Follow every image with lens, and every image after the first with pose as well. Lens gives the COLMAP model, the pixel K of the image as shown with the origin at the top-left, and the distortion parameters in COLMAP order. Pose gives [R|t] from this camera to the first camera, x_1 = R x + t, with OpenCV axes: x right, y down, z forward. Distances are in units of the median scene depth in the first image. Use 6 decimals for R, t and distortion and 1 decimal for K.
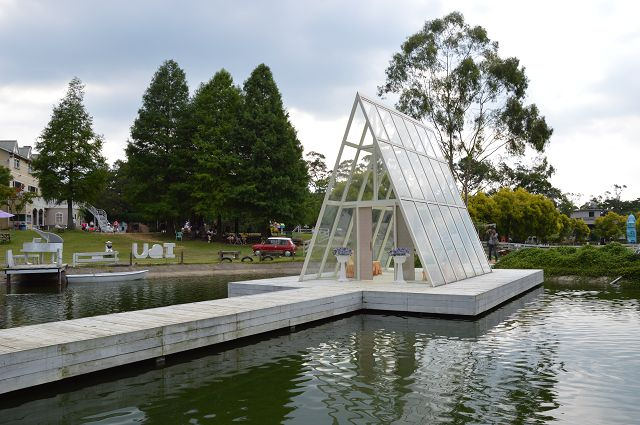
lens RADIAL K [[516.1, 0, 320.0], [0, 516.1, 212.5], [0, 0, 1]] dist [-0.186969, 0.151808]
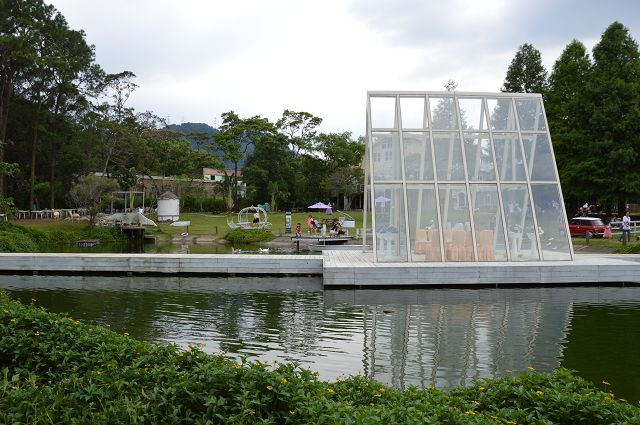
lens RADIAL K [[516.1, 0, 320.0], [0, 516.1, 212.5], [0, 0, 1]] dist [-0.186969, 0.151808]
pose [[0.534806, -0.000674, -0.844975, 0.358930], [0.034614, 0.999178, 0.021111, 0.003830], [0.844266, -0.040539, 0.534389, 0.103569]]
